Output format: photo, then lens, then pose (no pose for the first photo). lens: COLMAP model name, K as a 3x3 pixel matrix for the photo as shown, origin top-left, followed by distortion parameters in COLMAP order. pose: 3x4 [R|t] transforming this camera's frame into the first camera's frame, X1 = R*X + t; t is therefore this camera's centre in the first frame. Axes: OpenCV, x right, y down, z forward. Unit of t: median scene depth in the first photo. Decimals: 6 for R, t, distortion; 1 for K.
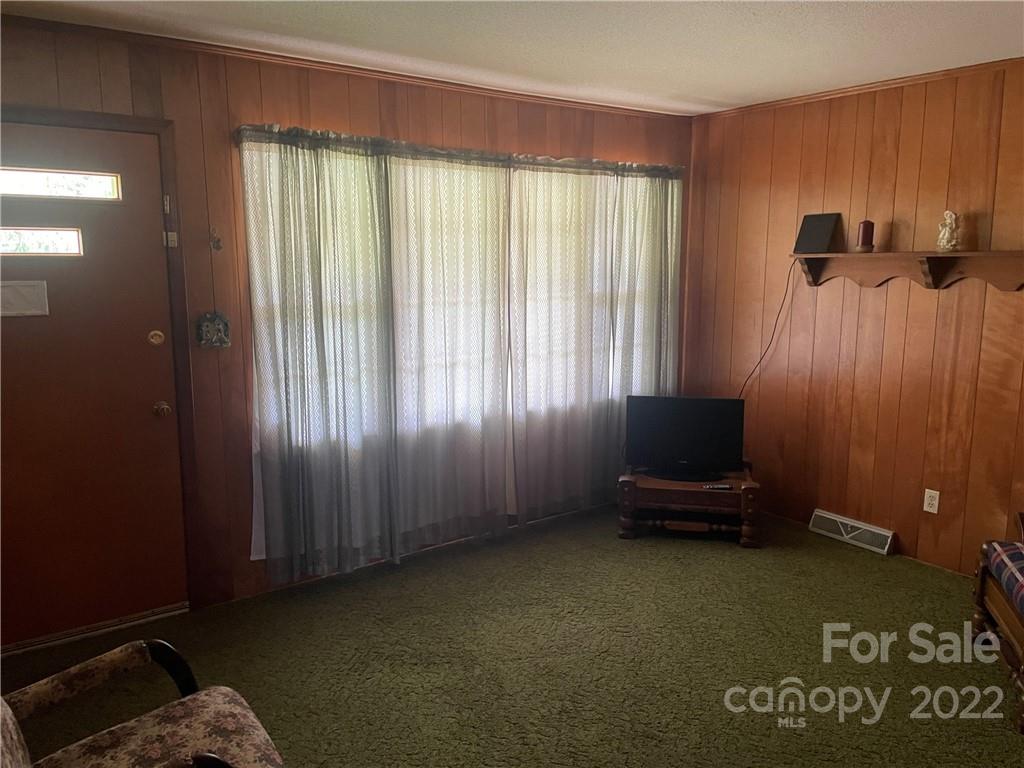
lens RADIAL K [[786.5, 0, 501.9], [0, 786.5, 384.8], [0, 0, 1]] dist [0.078779, -0.090668]
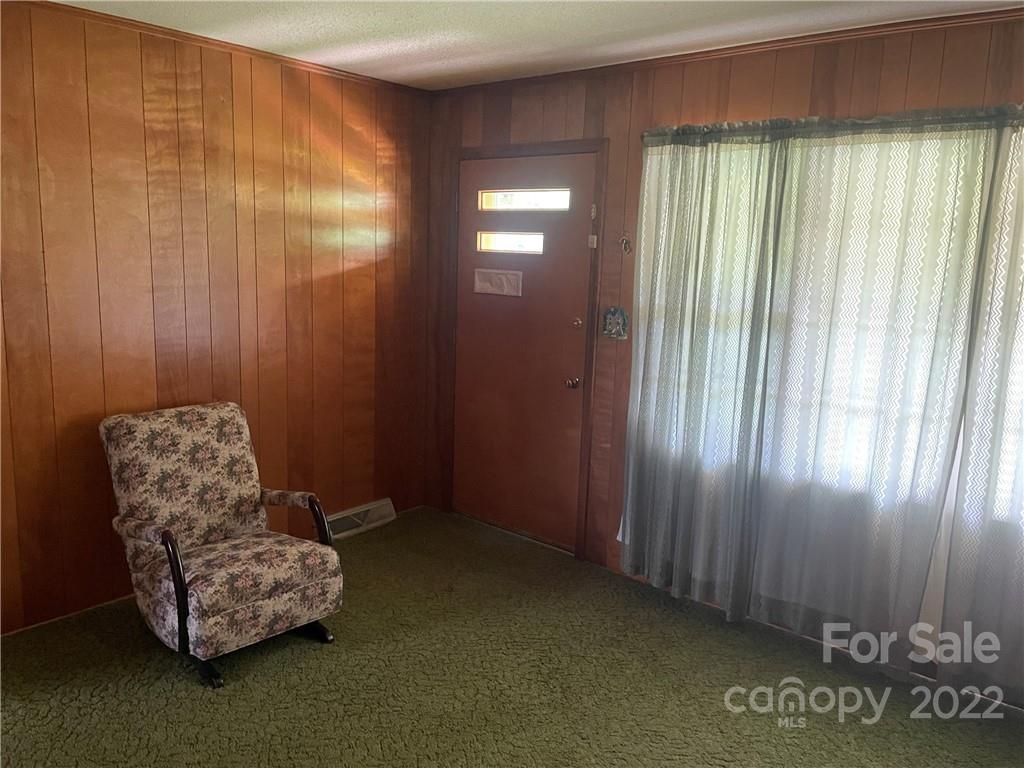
lens RADIAL K [[786.5, 0, 501.5], [0, 786.5, 384.2], [0, 0, 1]] dist [0.078779, -0.090668]
pose [[0.223904, 0.174584, -0.958847, 0.653868], [-0.187646, 0.973140, 0.133368, -0.100249], [0.956377, 0.150062, 0.250650, 0.571401]]
